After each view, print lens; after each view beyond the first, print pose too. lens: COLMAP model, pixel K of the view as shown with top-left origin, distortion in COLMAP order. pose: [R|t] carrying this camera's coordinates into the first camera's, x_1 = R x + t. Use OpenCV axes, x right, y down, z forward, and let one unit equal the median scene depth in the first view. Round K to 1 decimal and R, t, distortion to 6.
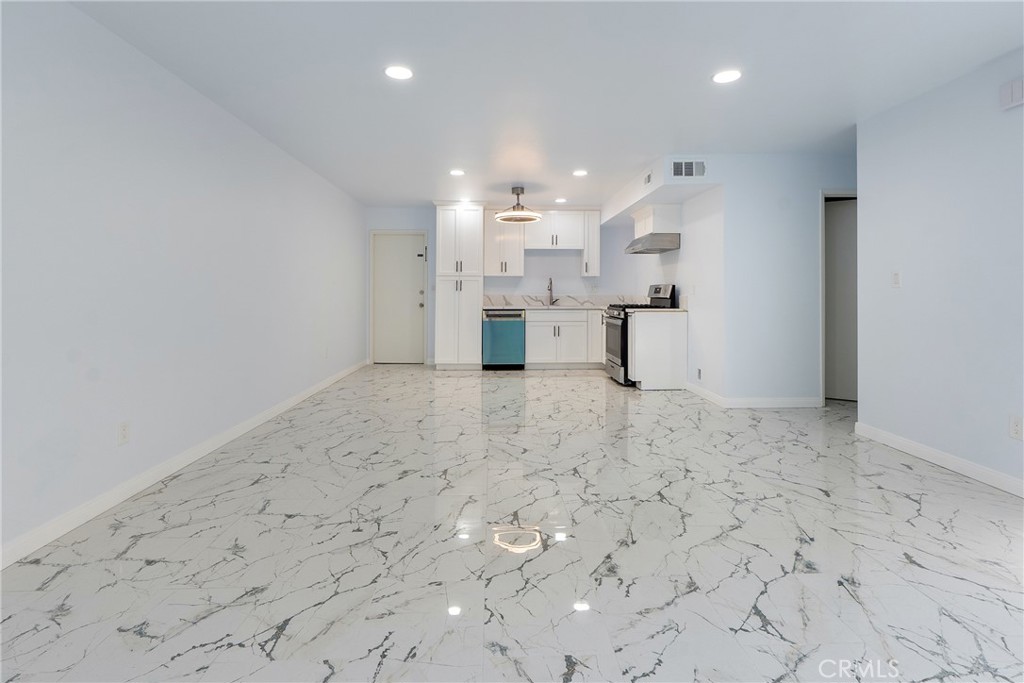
lens RADIAL K [[524.2, 0, 512.1], [0, 524.2, 294.4], [0, 0, 1]] dist [-0.003637, 0.000252]
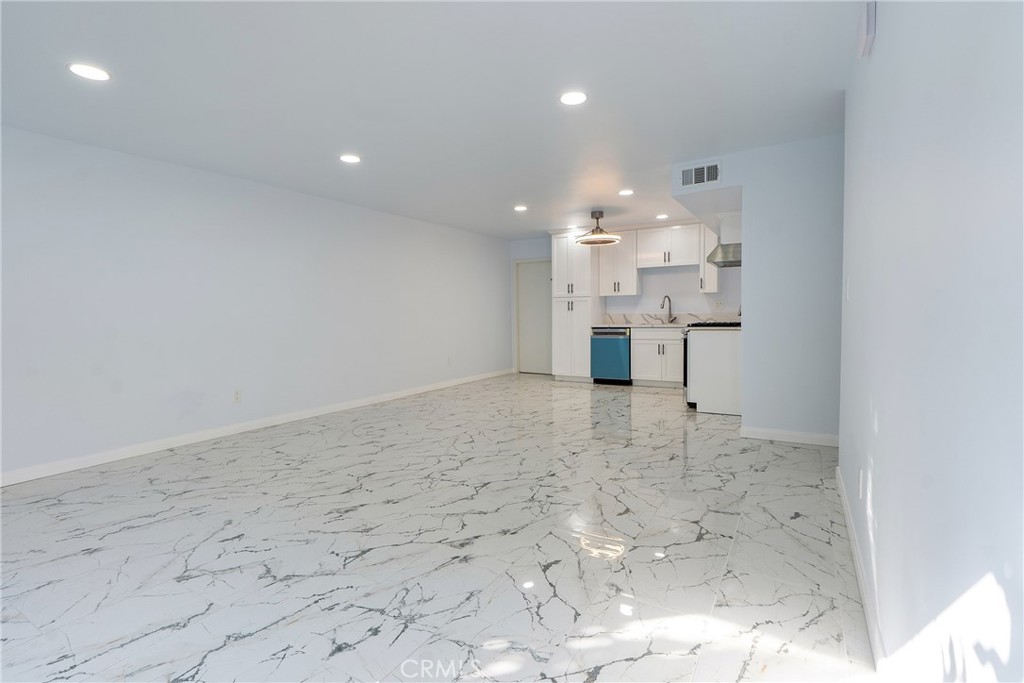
lens RADIAL K [[511.4, 0, 512.0], [0, 511.4, 341.5], [0, 0, 1]] dist [0.000540, 0.000002]
pose [[0.822907, 0.017245, -0.567914, 0.410373], [0.014925, 0.998538, 0.051948, 0.000273], [0.567979, -0.051224, 0.821447, 0.041096]]
